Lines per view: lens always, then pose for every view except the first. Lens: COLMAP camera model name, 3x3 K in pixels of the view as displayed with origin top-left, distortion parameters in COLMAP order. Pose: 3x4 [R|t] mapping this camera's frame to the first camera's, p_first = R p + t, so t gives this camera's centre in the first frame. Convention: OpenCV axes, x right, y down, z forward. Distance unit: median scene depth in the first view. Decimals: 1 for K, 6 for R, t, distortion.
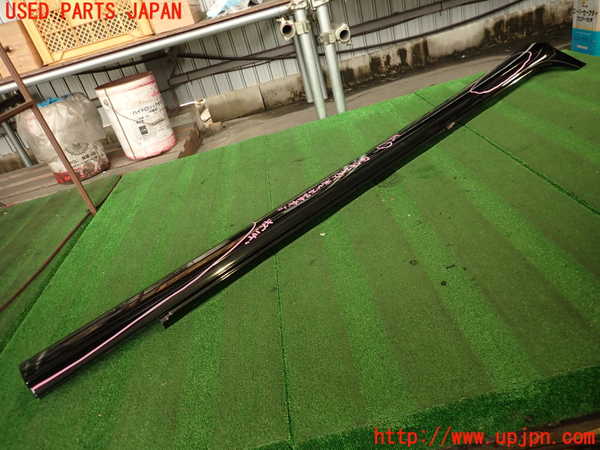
lens RADIAL K [[441.2, 0, 300.0], [0, 441.2, 225.0], [0, 0, 1]] dist [0.034081, -0.044853]
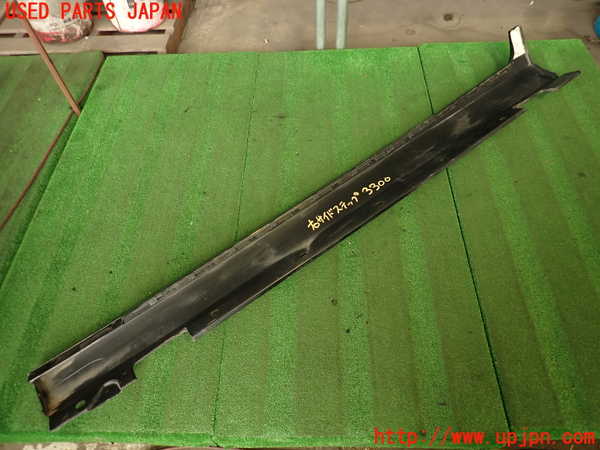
lens RADIAL K [[441.2, 0, 300.0], [0, 441.2, 225.0], [0, 0, 1]] dist [0.034081, -0.044853]
pose [[0.974123, 0.204780, 0.095657, -0.005584], [-0.226018, 0.880957, 0.415728, -0.300403], [0.000863, -0.426591, 0.904444, -0.035880]]
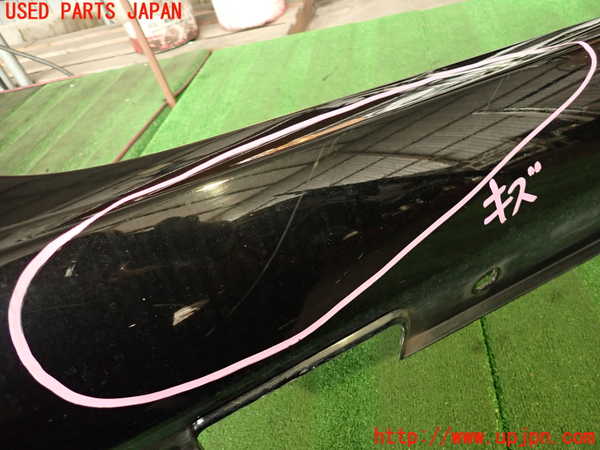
lens RADIAL K [[441.2, 0, 300.0], [0, 441.2, 225.0], [0, 0, 1]] dist [0.034081, -0.044853]
pose [[0.974773, 0.166424, -0.148727, -0.102865], [-0.123730, 0.957512, 0.260503, -0.046847], [0.185762, -0.235529, 0.953949, 0.259737]]
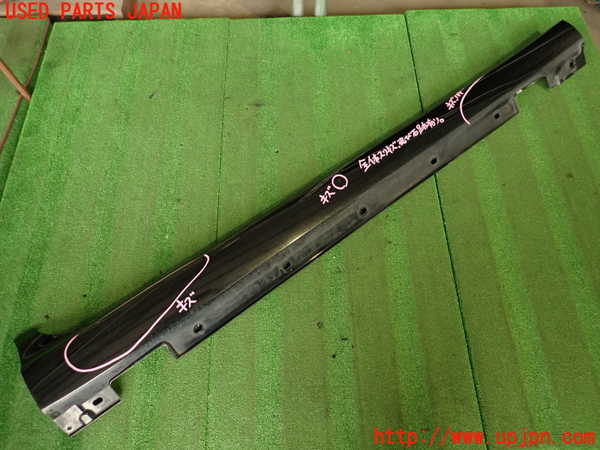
lens RADIAL K [[441.2, 0, 300.0], [0, 441.2, 225.0], [0, 0, 1]] dist [0.034081, -0.044853]
pose [[0.969543, 0.160057, 0.185388, -0.040084], [-0.237536, 0.798974, 0.552464, -0.401584], [-0.059694, -0.579674, 0.812659, 0.061649]]
